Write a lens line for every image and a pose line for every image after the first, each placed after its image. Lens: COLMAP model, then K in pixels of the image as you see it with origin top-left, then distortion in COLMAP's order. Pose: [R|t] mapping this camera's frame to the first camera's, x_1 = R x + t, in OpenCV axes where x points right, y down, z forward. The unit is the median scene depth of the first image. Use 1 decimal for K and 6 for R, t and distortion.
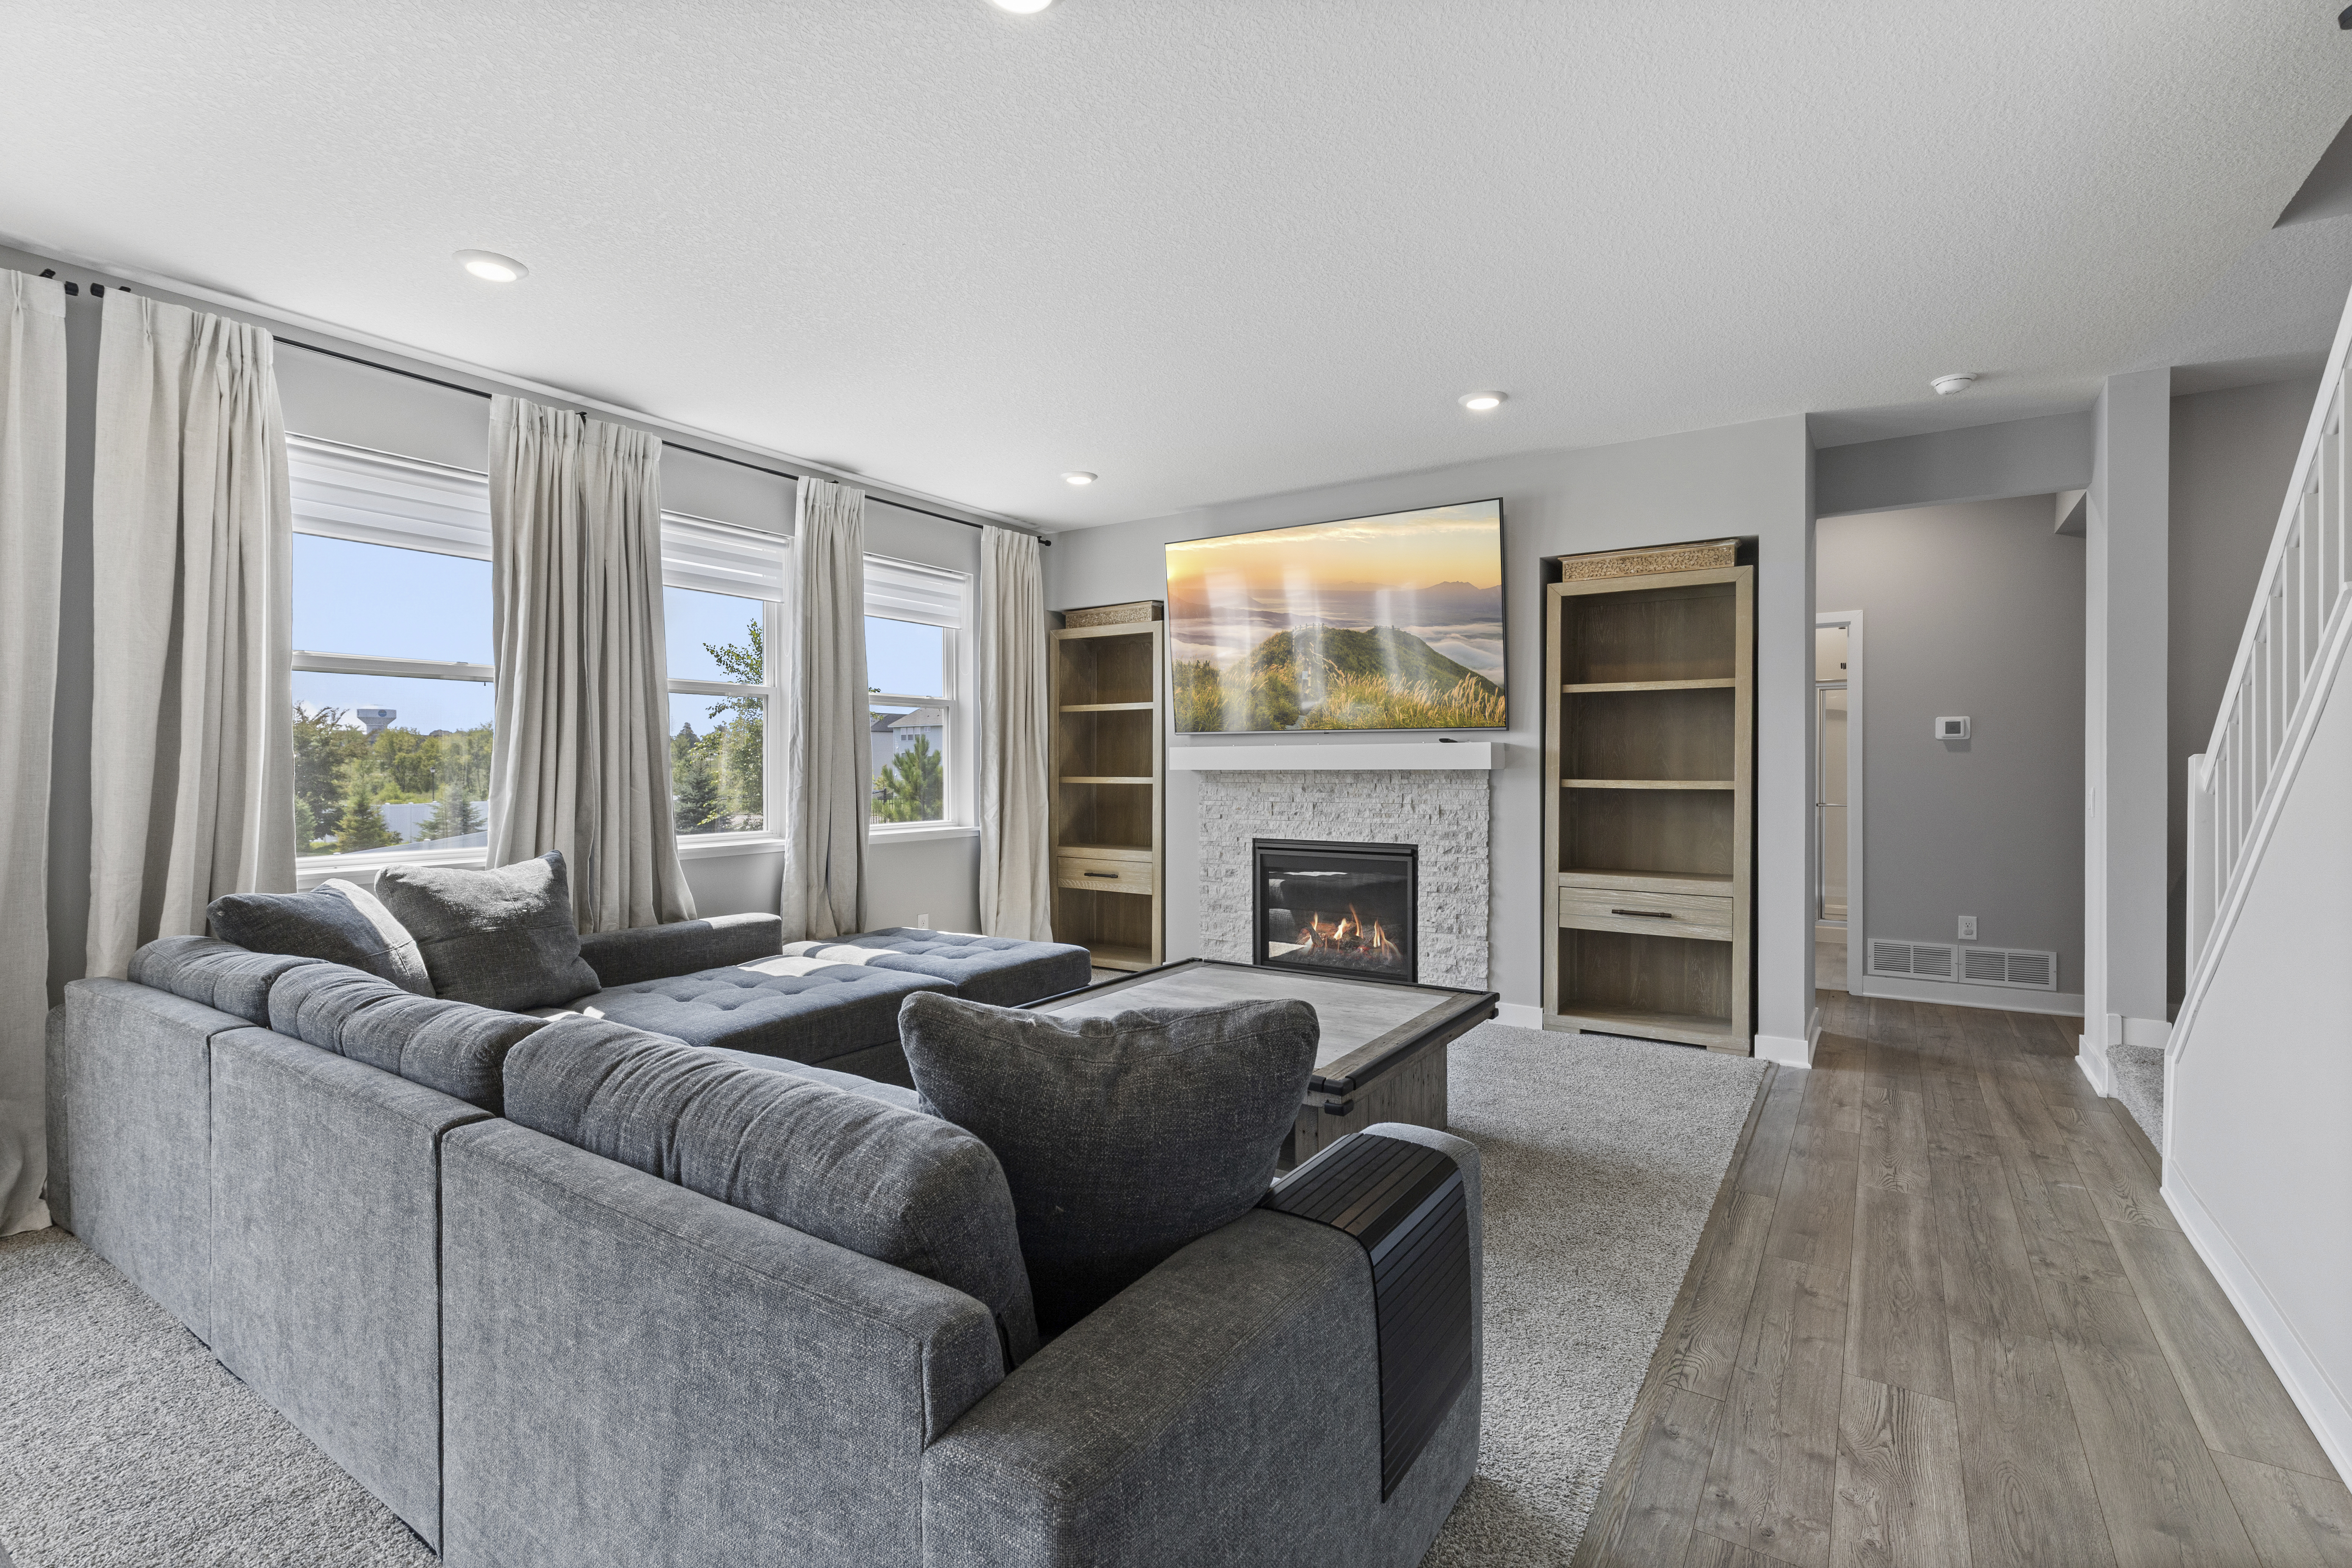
lens RADIAL K [[1066.9, 0, 1180.6], [0, 1066.9, 777.4], [0, 0, 1]] dist [0.008793, -0.001618]
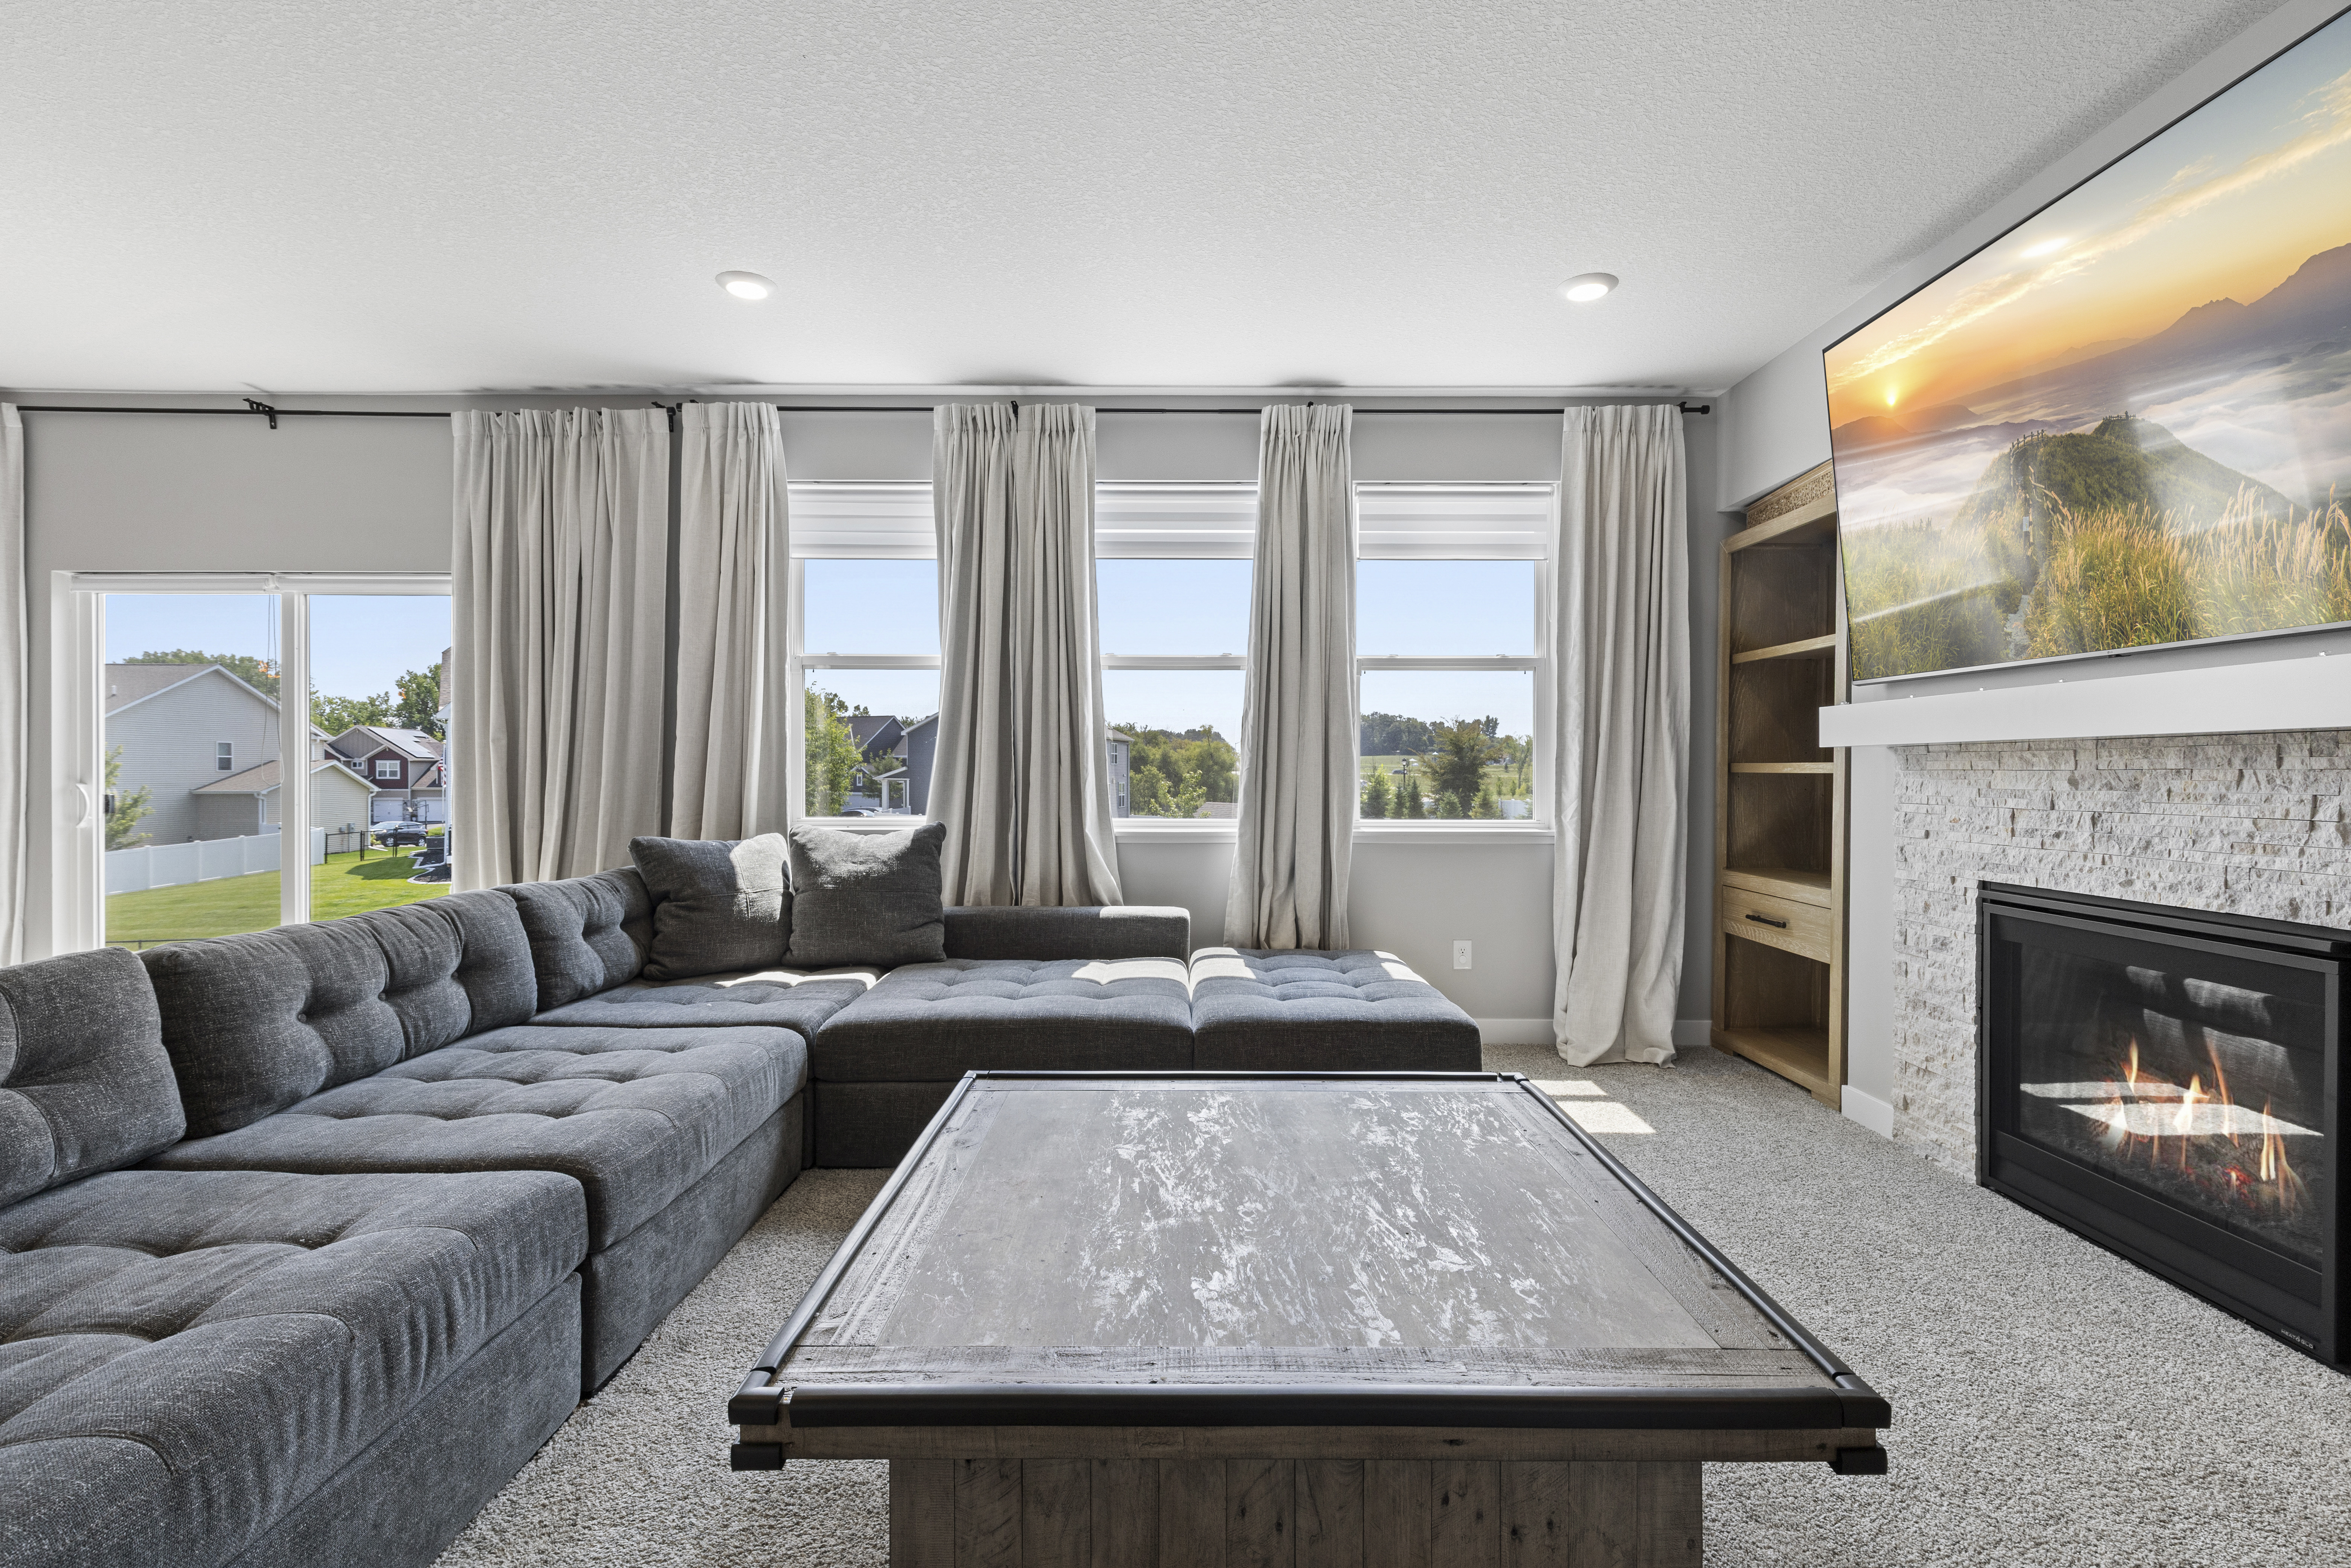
lens RADIAL K [[1066.5, 0, 1180.7], [0, 1066.5, 771.6], [0, 0, 1]] dist [0.008793, -0.001618]
pose [[0.549352, 0.004590, -0.835579, 0.509499], [-0.012869, 0.999913, -0.002968, 0.022041], [0.835492, 0.012384, 0.549363, 0.740530]]
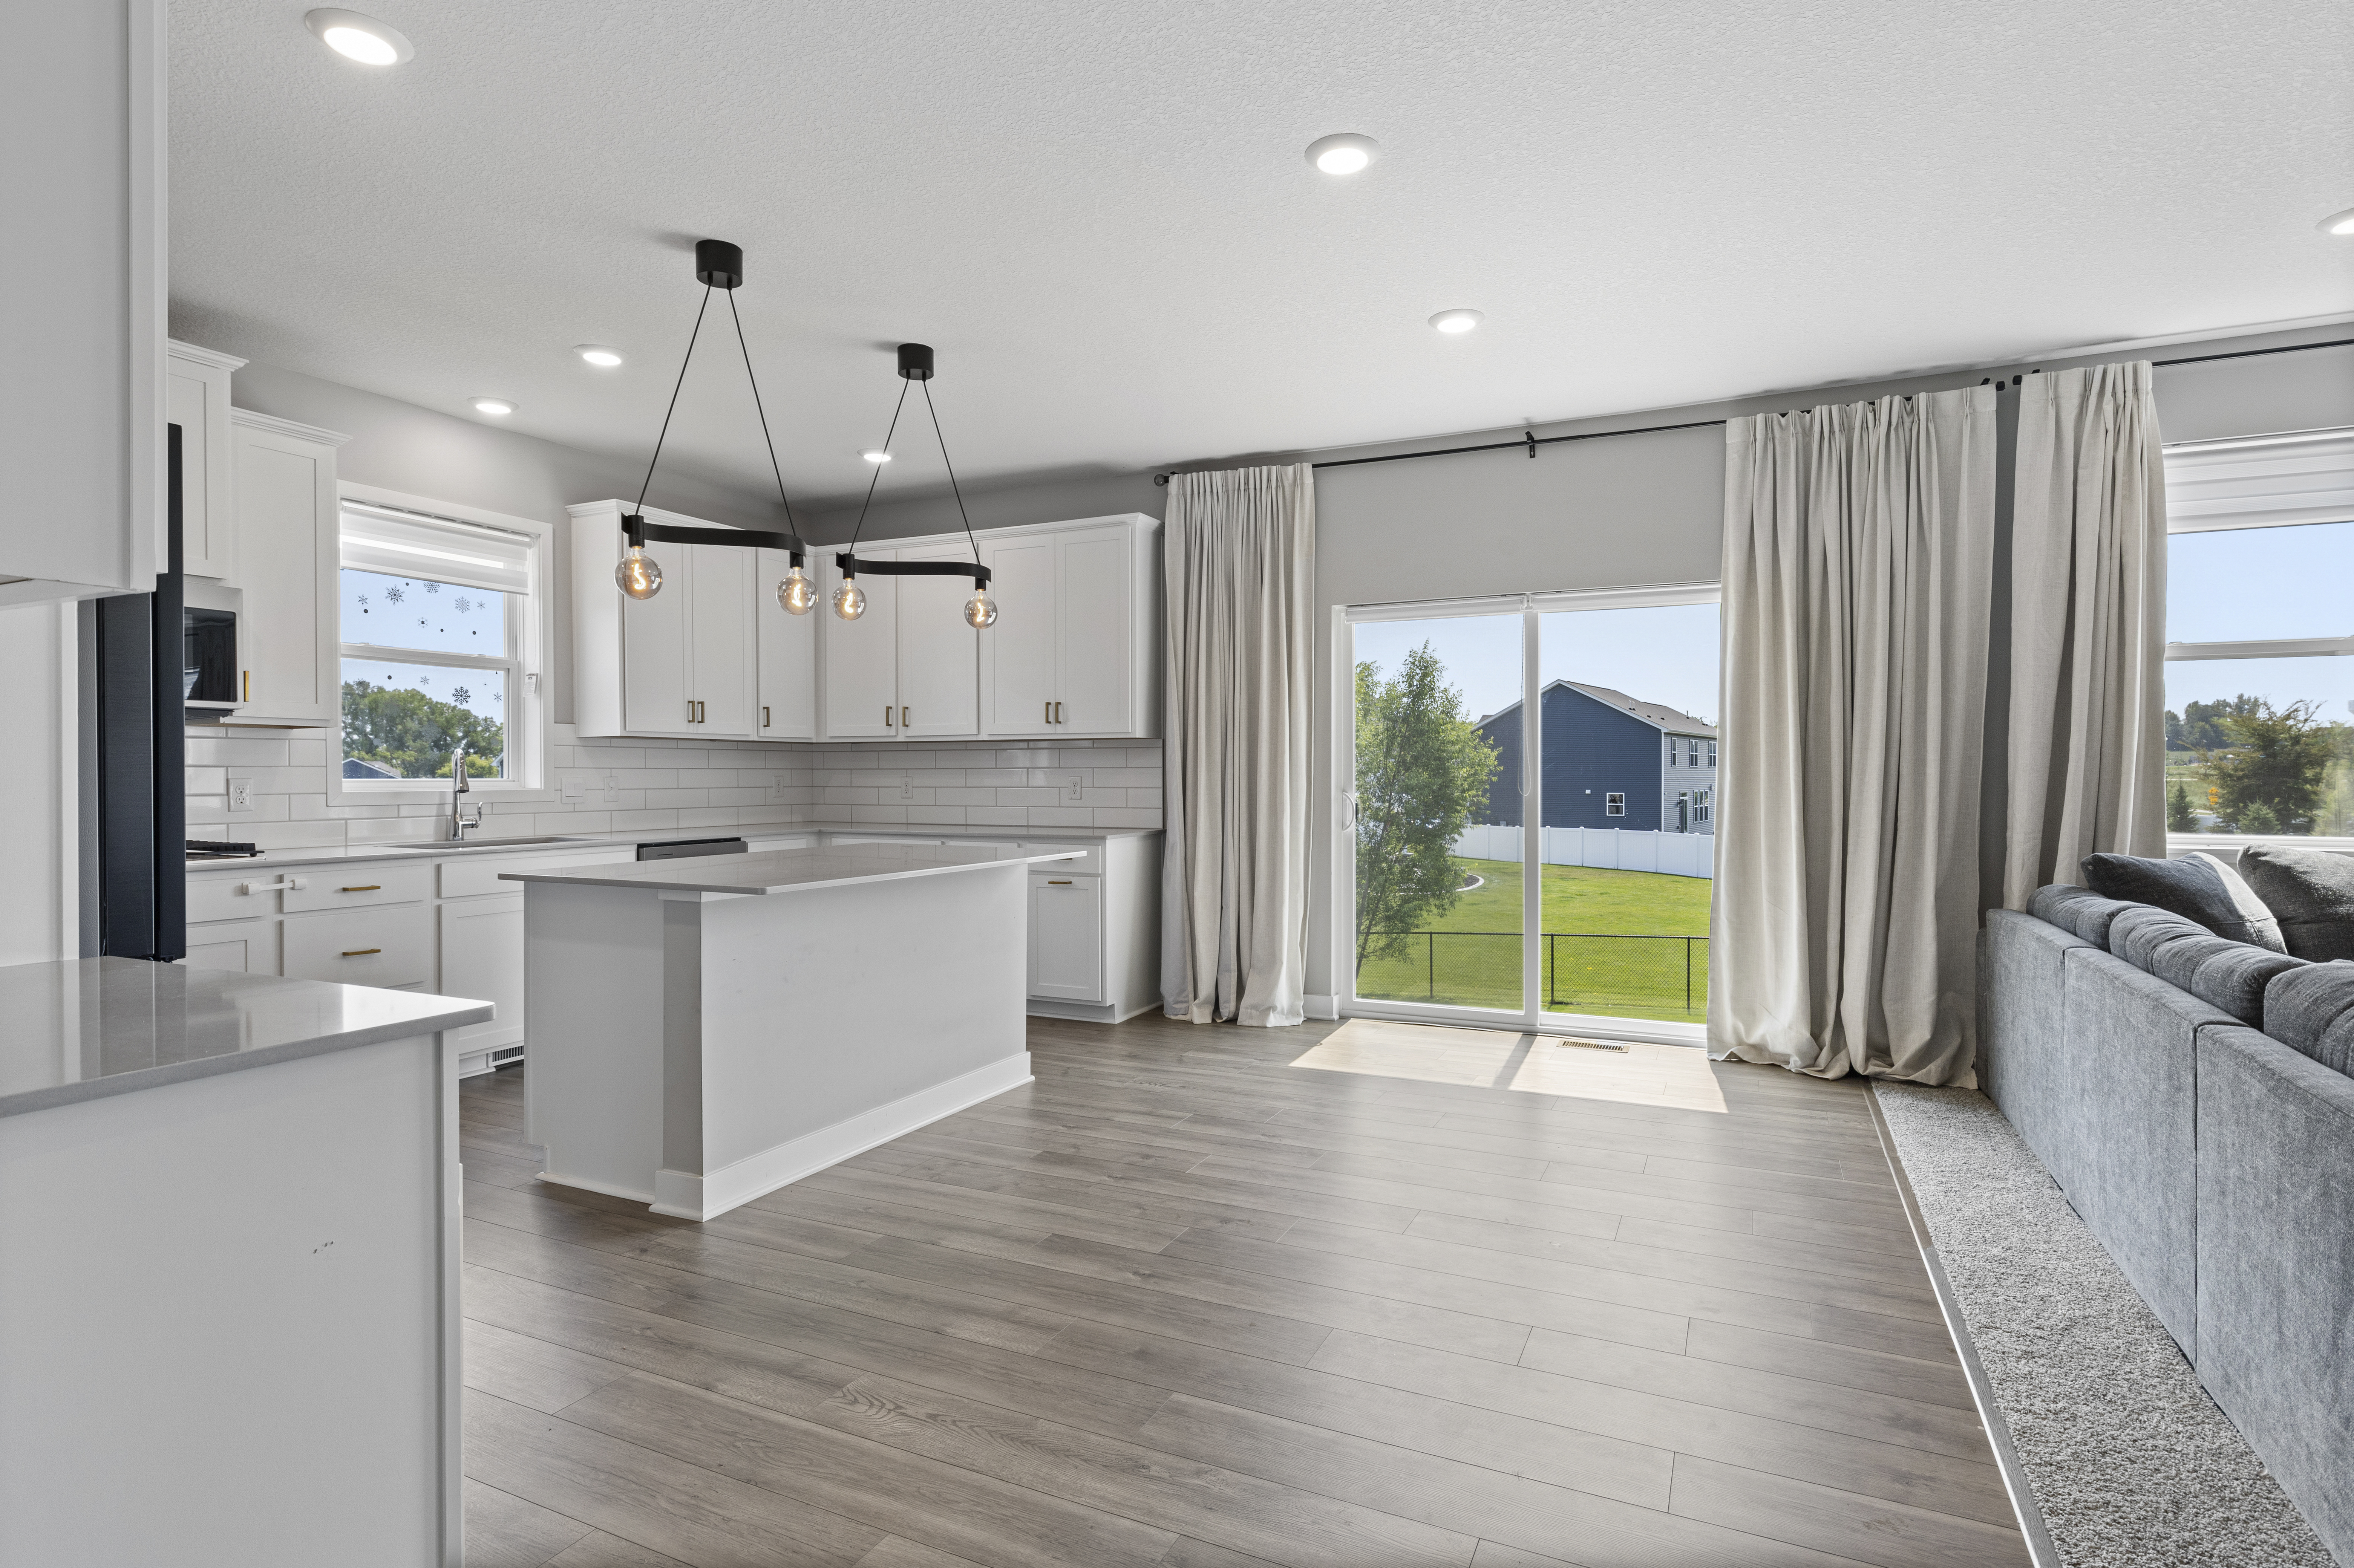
lens RADIAL K [[1186.9, 0, 1181.9], [0, 1186.9, 775.4], [0, 0, 1]] dist [-0.001564, 0.002427]
pose [[0.138962, 0.002886, -0.990293, 0.250502], [-0.010210, 0.999947, 0.001481, 0.027611], [0.990245, 0.009905, 0.138984, -0.174348]]
